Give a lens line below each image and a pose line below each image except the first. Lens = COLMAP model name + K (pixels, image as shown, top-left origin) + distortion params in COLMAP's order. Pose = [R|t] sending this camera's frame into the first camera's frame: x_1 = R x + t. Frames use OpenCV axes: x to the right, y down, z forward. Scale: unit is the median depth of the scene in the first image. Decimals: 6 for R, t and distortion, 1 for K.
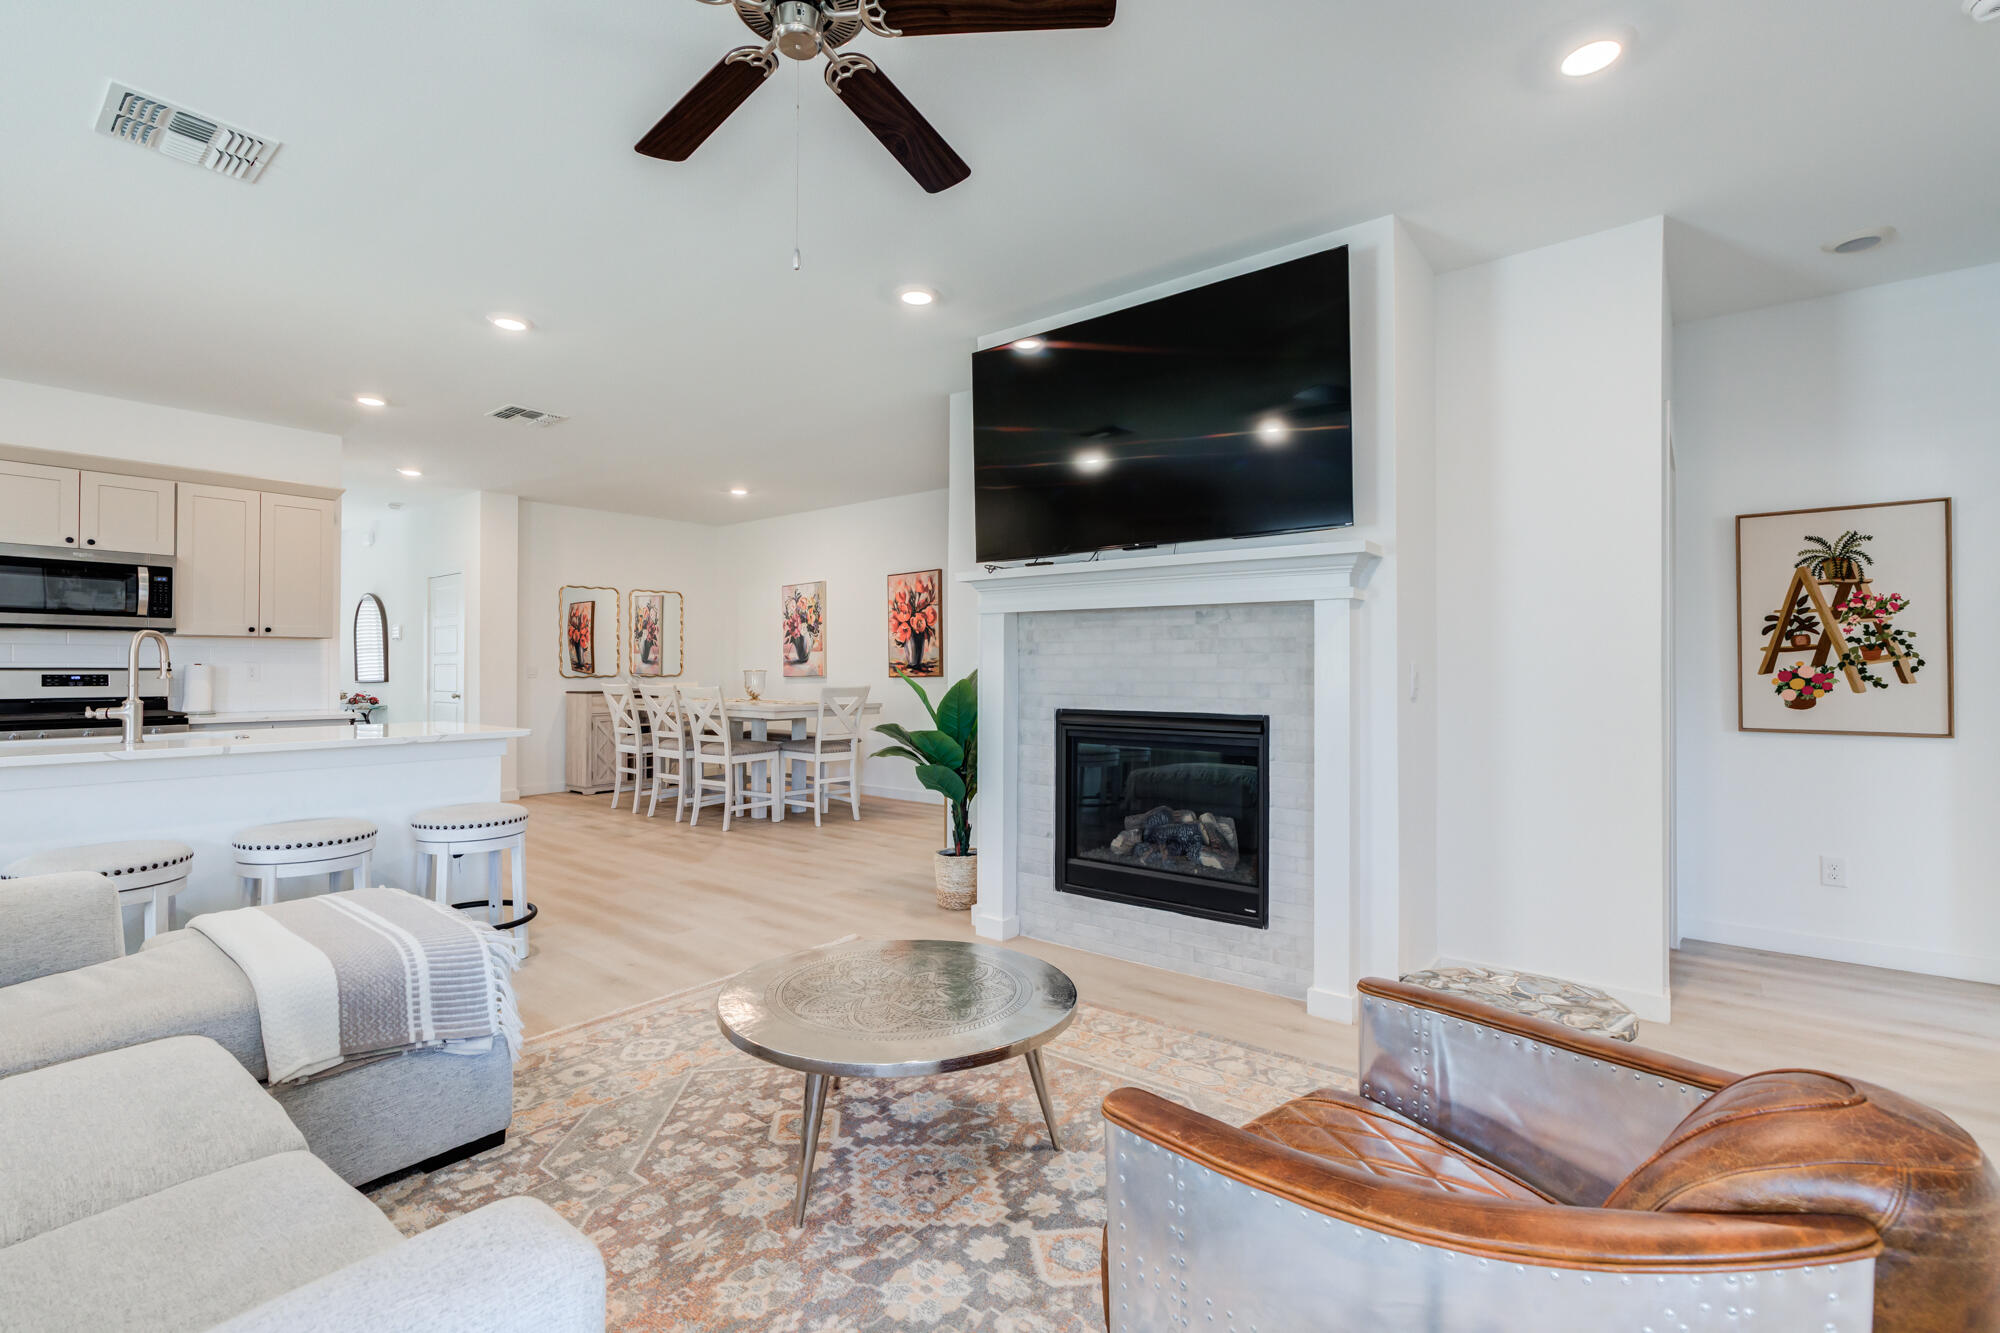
lens RADIAL K [[903.1, 0, 991.6], [0, 903.1, 659.1], [0, 0, 1]] dist [-0.019856, 0.013934]
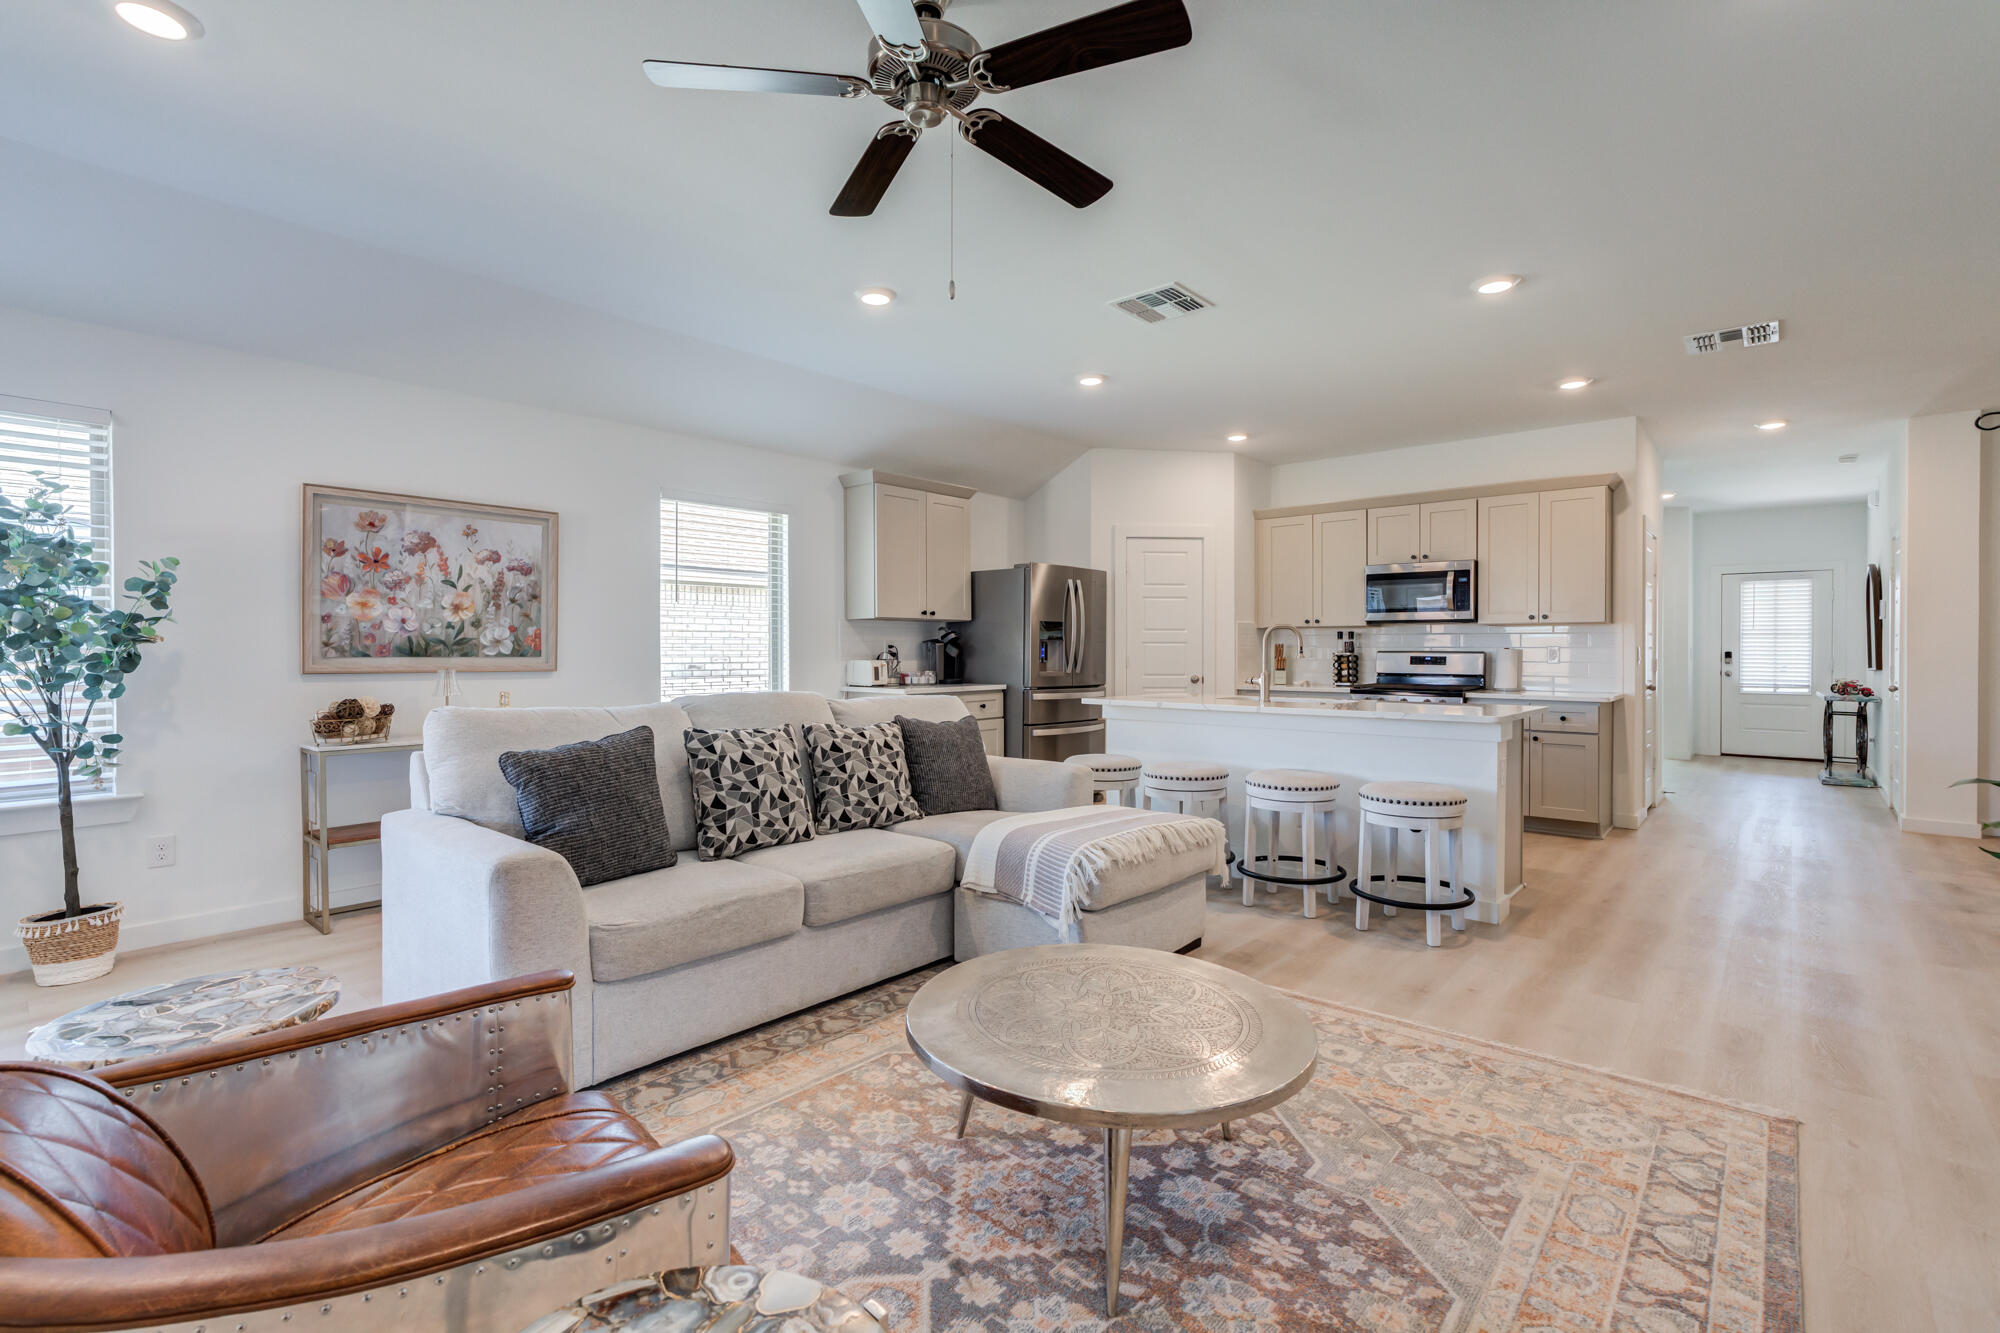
lens RADIAL K [[903.1, 0, 991.6], [0, 903.1, 659.1], [0, 0, 1]] dist [-0.019856, 0.013934]
pose [[-0.046850, 0.004110, -0.998893, 0.532734], [0.009808, 0.999945, 0.003654, 0.014054], [0.998854, -0.009626, -0.046887, 0.638631]]
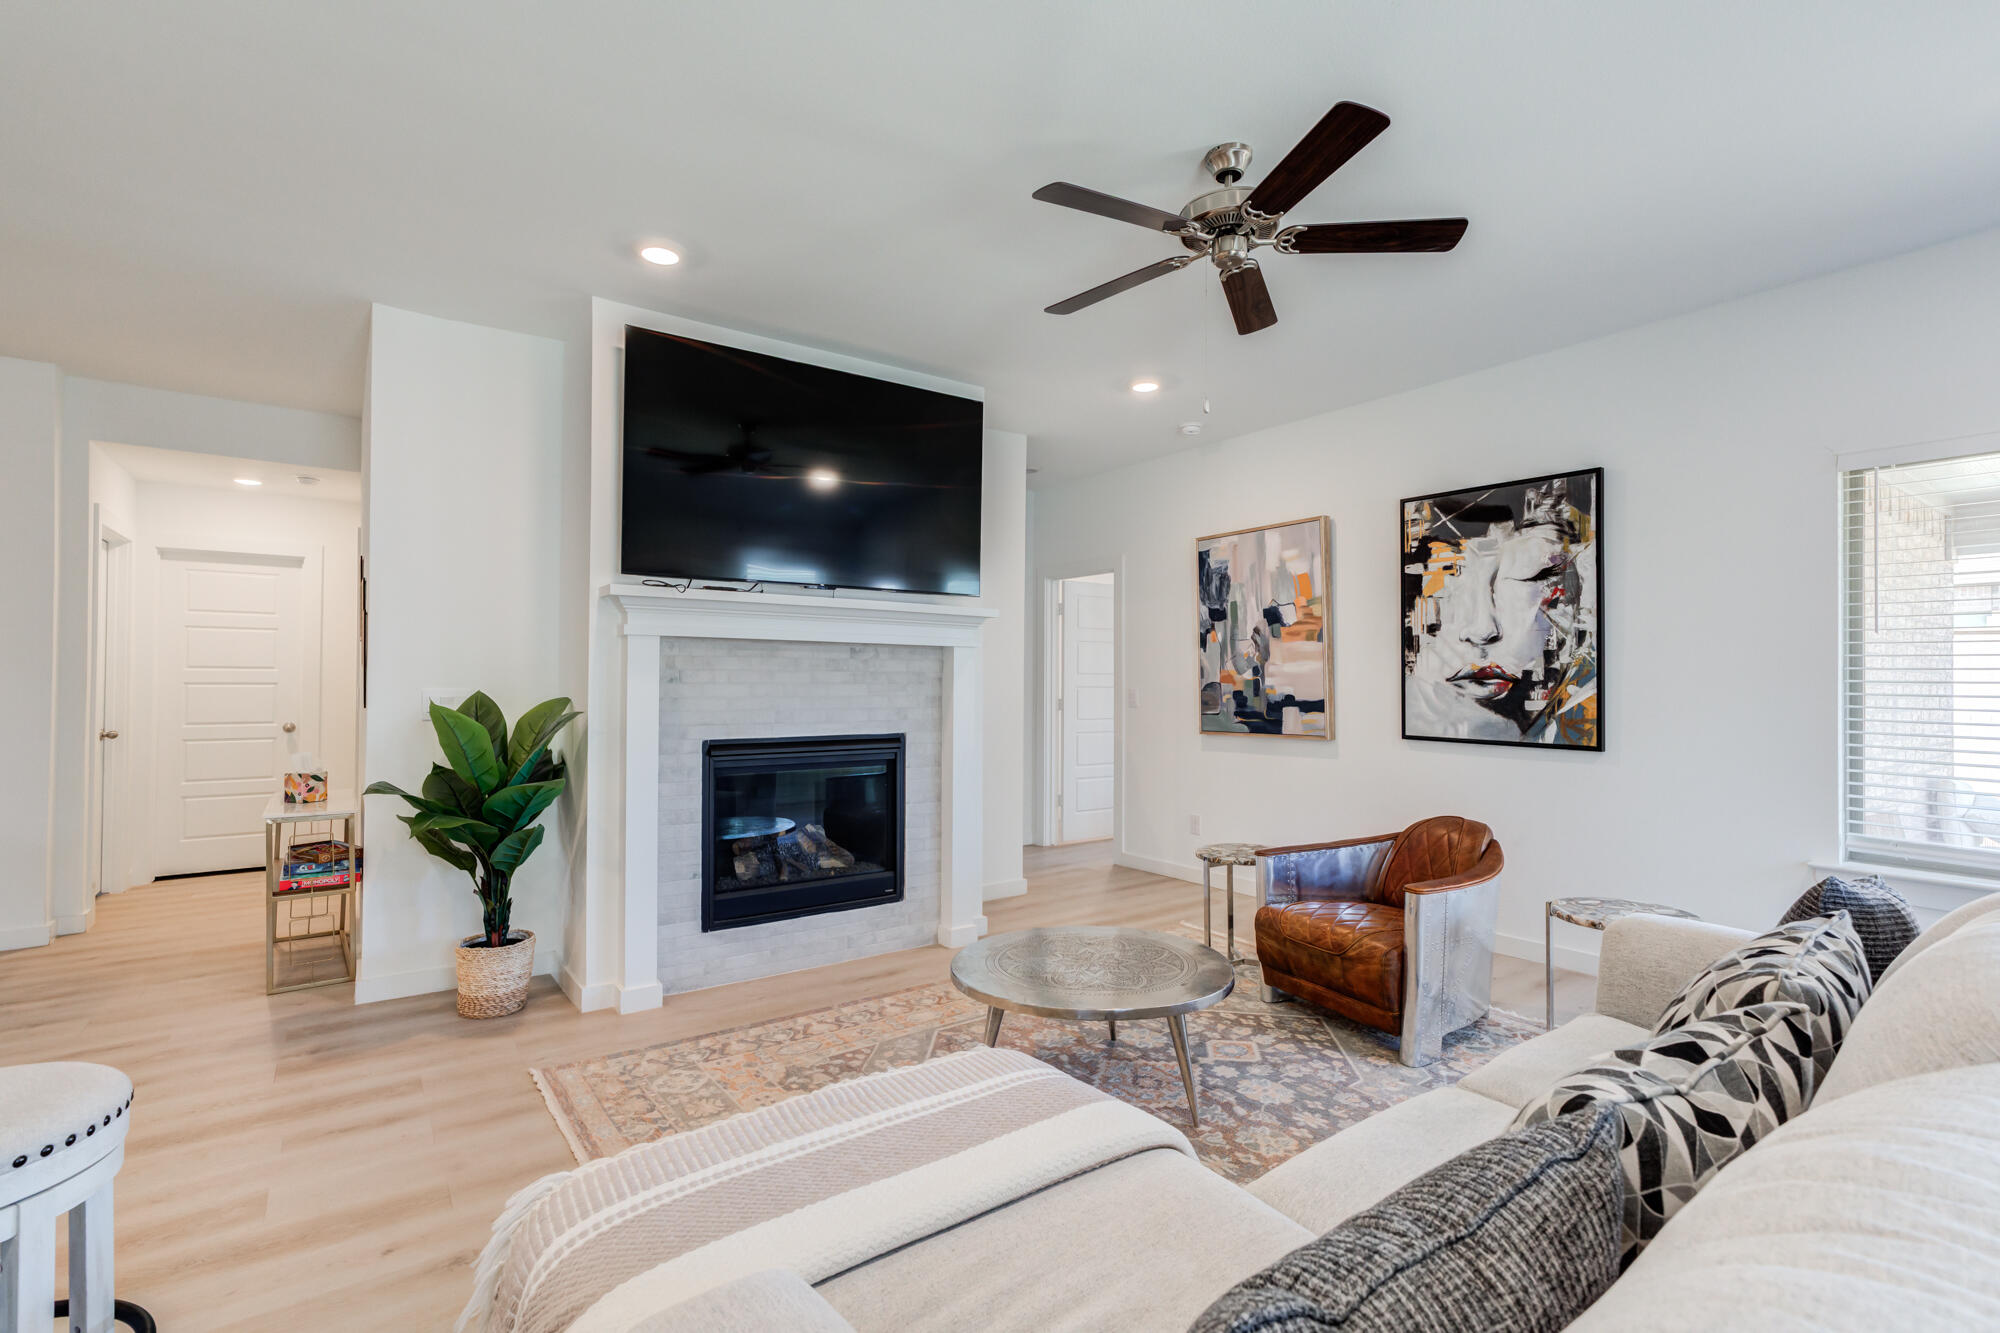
lens RADIAL K [[916.7, 0, 1000.0], [0, 916.7, 666.5], [0, 0, 1]] dist [-0.021420, 0.000334]
pose [[0.256199, 0.014797, 0.966511, -0.935702], [-0.014524, 0.999829, -0.011457, -0.019117], [-0.966515, -0.011102, 0.256370, 0.548074]]
